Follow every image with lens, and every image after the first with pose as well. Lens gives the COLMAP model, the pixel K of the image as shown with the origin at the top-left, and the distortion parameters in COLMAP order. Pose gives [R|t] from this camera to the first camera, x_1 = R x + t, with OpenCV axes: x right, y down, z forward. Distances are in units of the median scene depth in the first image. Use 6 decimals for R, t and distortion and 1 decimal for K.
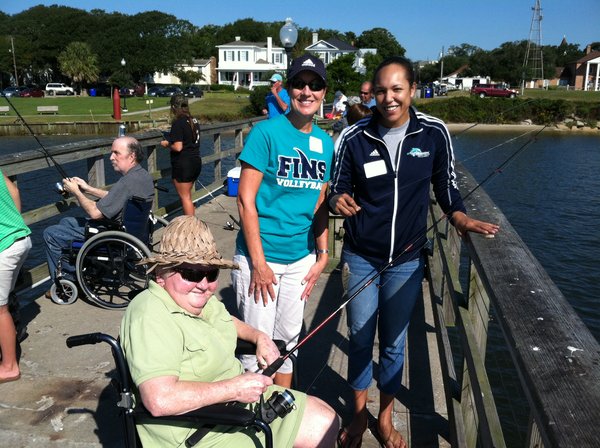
lens RADIAL K [[623.6, 0, 300.0], [0, 623.6, 224.0], [0, 0, 1]] dist [0.080609, -0.273420]
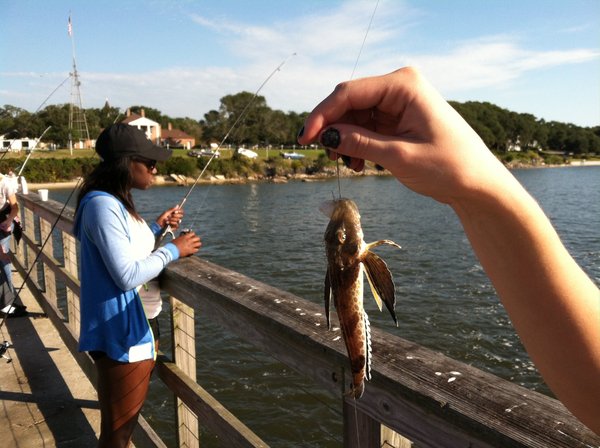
lens RADIAL K [[614.9, 0, 299.1], [0, 614.9, 231.7], [0, 0, 1]] dist [0.205458, -0.553608]
pose [[0.780021, -0.102555, 0.617292, -0.010564], [0.152548, 0.987881, -0.028640, 0.009960], [-0.606874, 0.116507, 0.786213, -0.042135]]
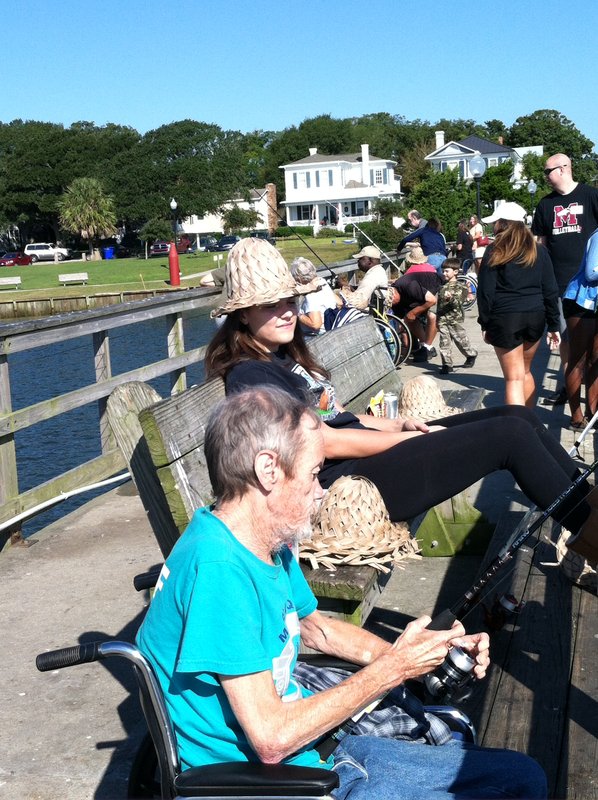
lens RADIAL K [[1135.3, 0, 299.0], [0, 1135.3, 400.0], [0, 0, 1]] dist [0.222849, -0.706003]
pose [[0.992941, -0.063772, -0.100010, -0.016386], [0.057143, 0.996061, -0.067801, 0.025541], [0.103940, 0.061608, 0.992674, -0.112105]]
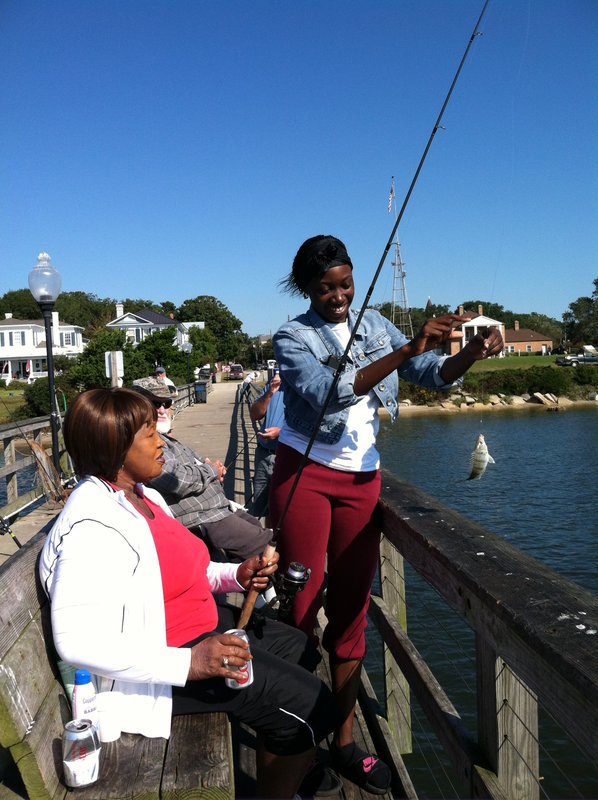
lens RADIAL K [[819.9, 0, 308.5], [0, 819.9, 398.1], [0, 0, 1]] dist [0.205458, -0.553608]
pose [[0.969915, -0.066085, 0.234304, 0.004117], [0.107379, 0.979900, -0.168122, -0.005826], [-0.218484, 0.188223, 0.957516, 0.029060]]
